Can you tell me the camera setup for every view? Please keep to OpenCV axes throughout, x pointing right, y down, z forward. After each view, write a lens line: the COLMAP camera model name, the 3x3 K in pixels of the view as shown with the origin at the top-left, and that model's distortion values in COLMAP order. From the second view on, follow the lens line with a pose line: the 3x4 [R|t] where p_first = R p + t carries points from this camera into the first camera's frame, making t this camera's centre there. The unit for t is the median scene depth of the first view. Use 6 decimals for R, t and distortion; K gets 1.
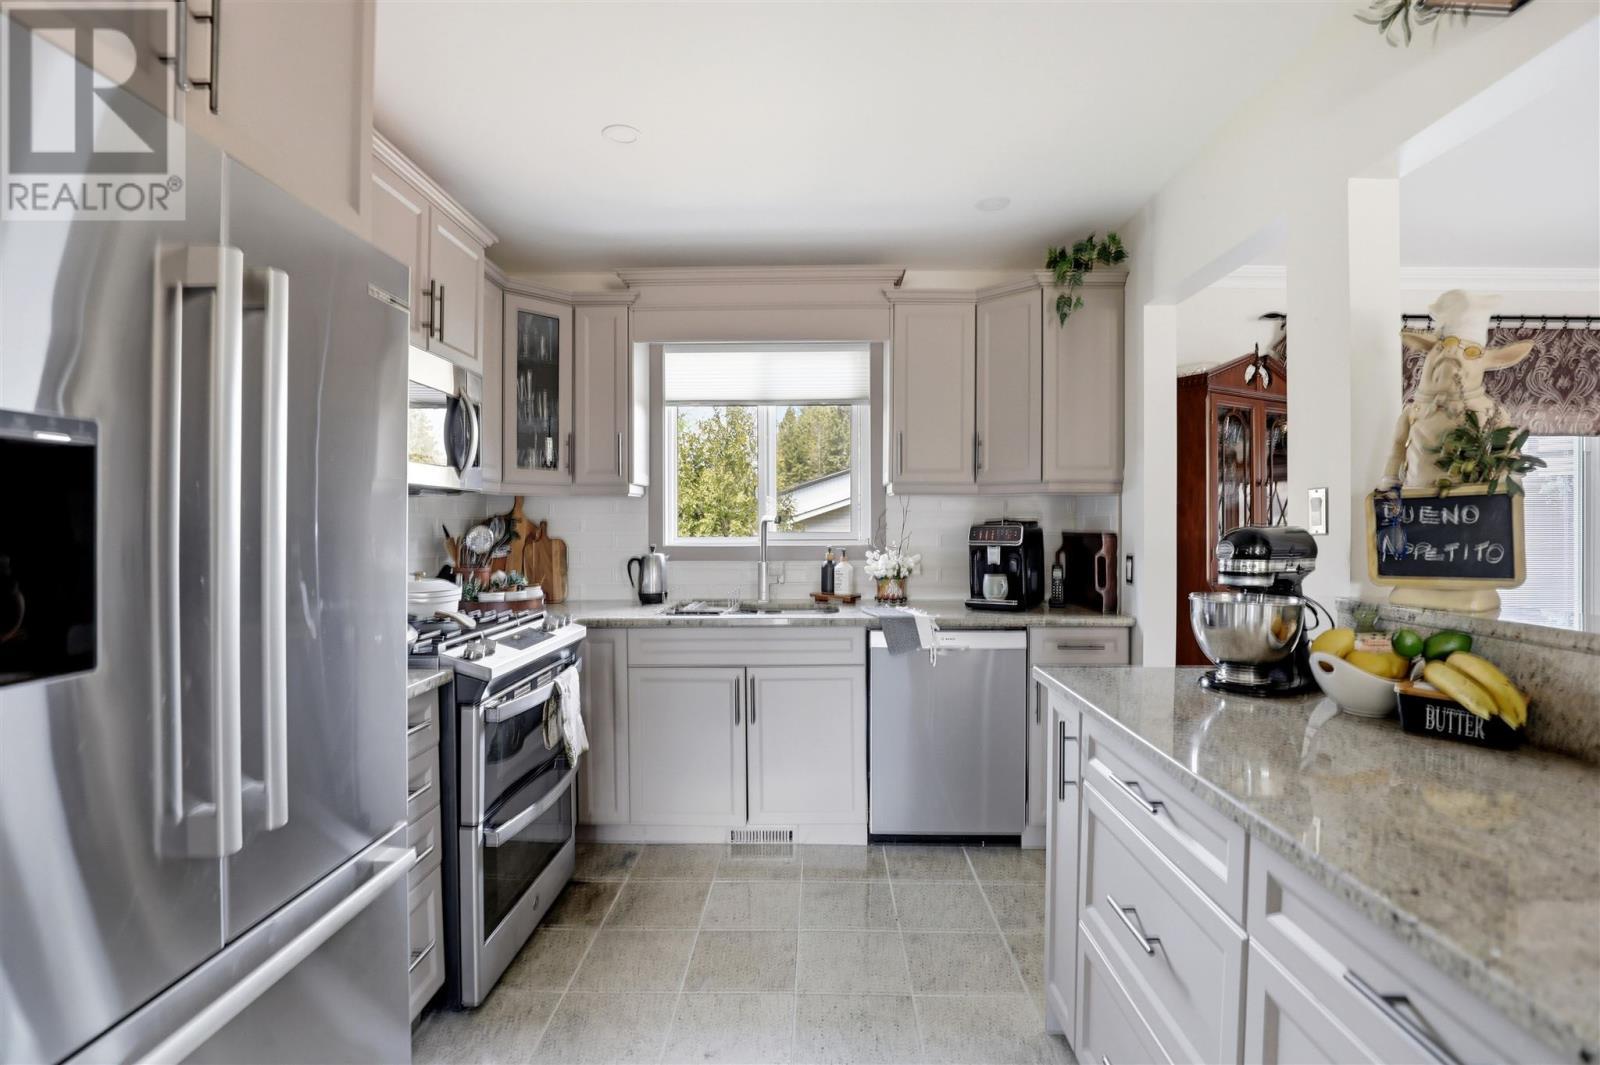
lens RADIAL K [[745.9, 0, 805.6], [0, 745.9, 525.8], [0, 0, 1]] dist [-0.028363, 0.000287]
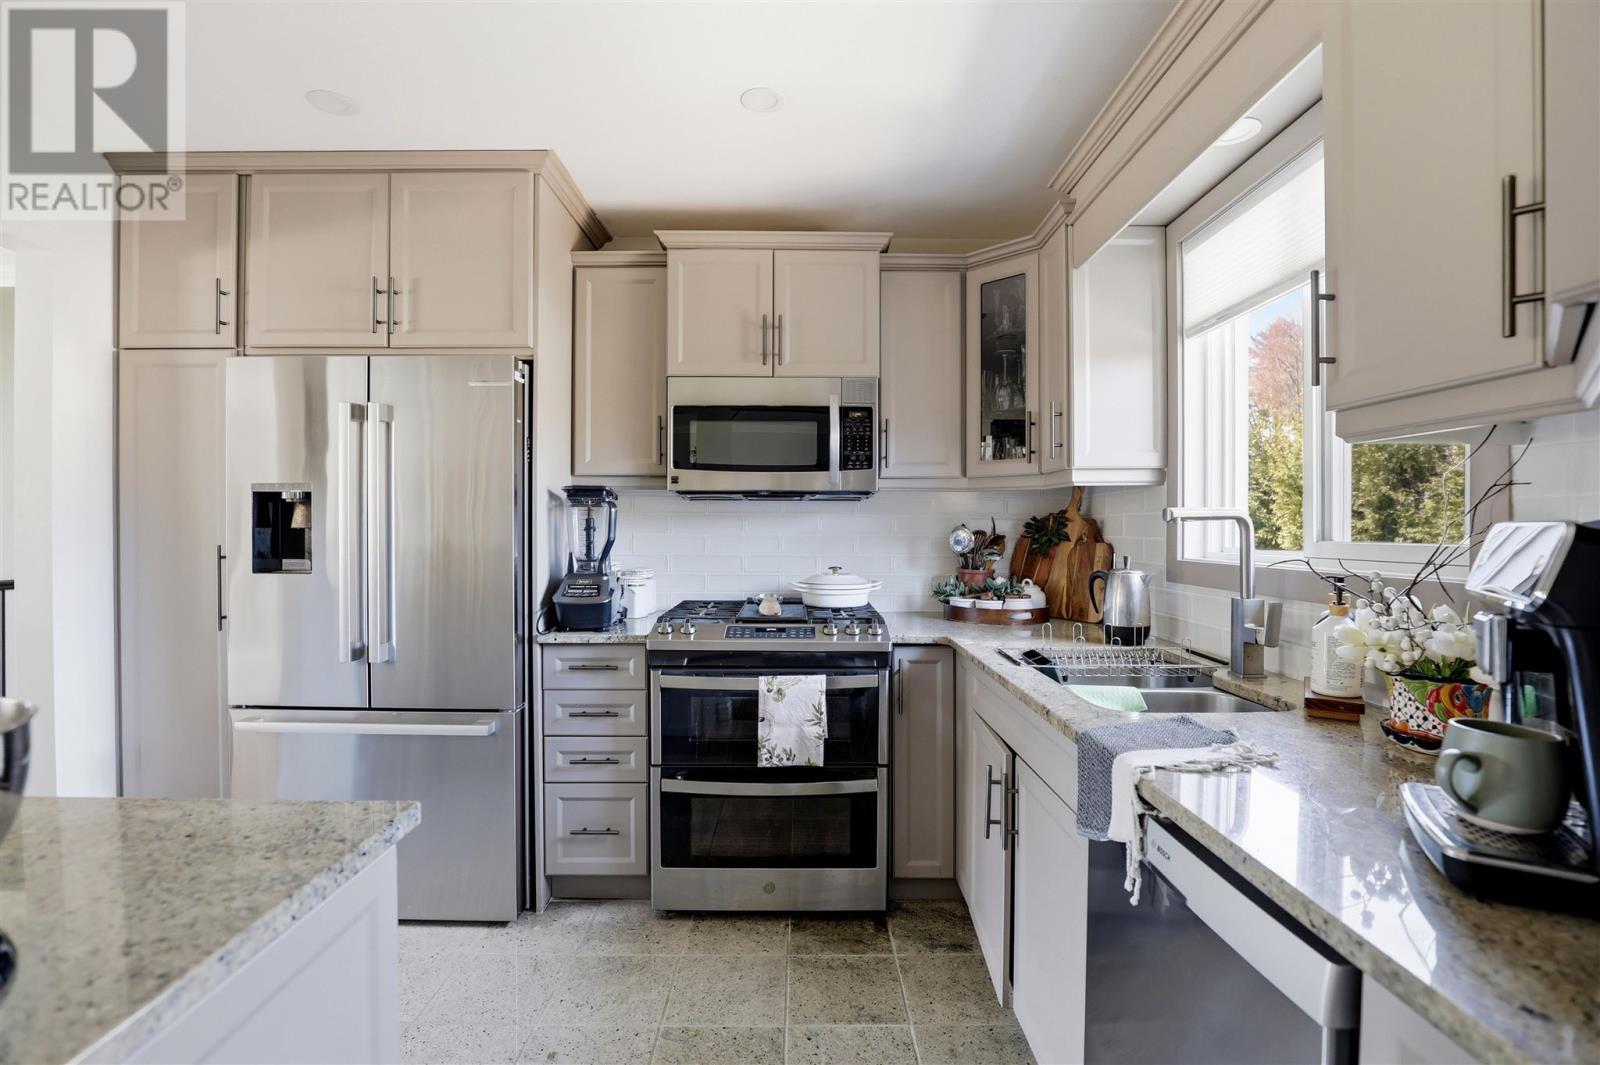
lens RADIAL K [[745.9, 0, 803.2], [0, 745.9, 527.5], [0, 0, 1]] dist [-0.028363, 0.000287]
pose [[0.012806, 0.004528, -0.999908, 0.508483], [-0.006216, 0.999971, 0.004449, -0.000344], [0.999899, 0.006158, 0.012834, 0.779003]]
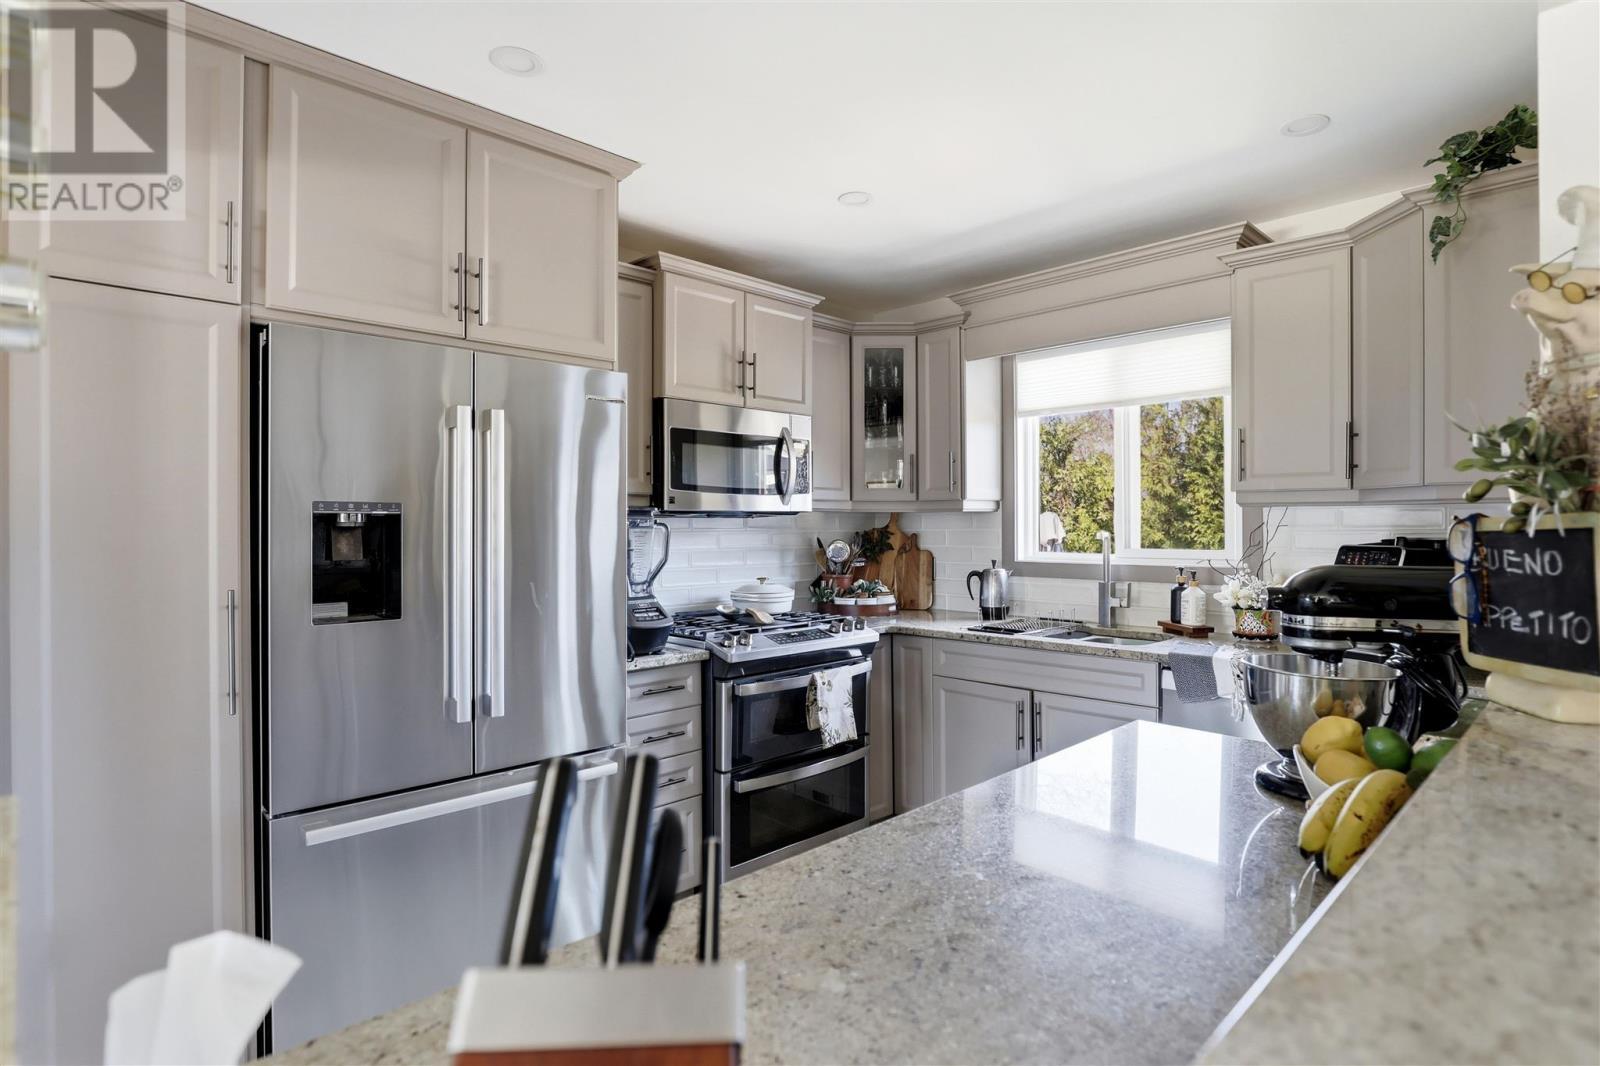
lens RADIAL K [[843.2, 0, 798.3], [0, 843.2, 522.5], [0, 0, 1]] dist [-0.001463, -0.000177]
pose [[0.706672, -0.002087, -0.707538, 0.451470], [-0.000447, 0.999994, -0.003396, -0.021861], [0.707541, 0.002716, 0.706667, 0.020631]]
